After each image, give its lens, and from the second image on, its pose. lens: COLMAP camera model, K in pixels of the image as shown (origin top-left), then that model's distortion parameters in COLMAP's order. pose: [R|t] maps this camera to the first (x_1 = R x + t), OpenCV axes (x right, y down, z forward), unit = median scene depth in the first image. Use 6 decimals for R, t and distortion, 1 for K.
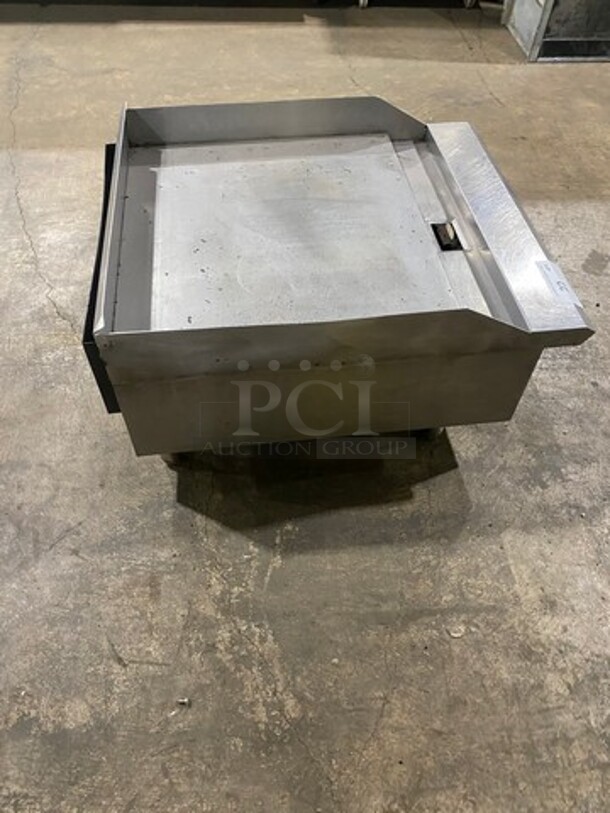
lens RADIAL K [[609.8, 0, 305.0], [0, 609.8, 406.5], [0, 0, 1]] dist [0.005877, -0.000120]
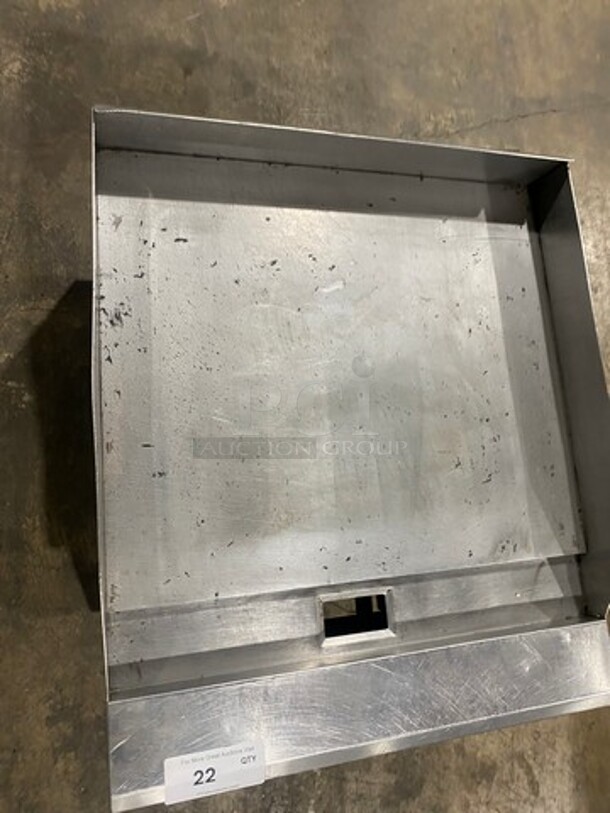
lens RADIAL K [[609.8, 0, 305.0], [0, 609.8, 406.5], [0, 0, 1]] dist [0.005877, -0.000120]
pose [[-0.037239, 0.976253, -0.213408, 0.154027], [-0.931577, 0.043368, 0.360948, -0.477919], [0.361632, 0.212247, 0.907840, 0.326164]]
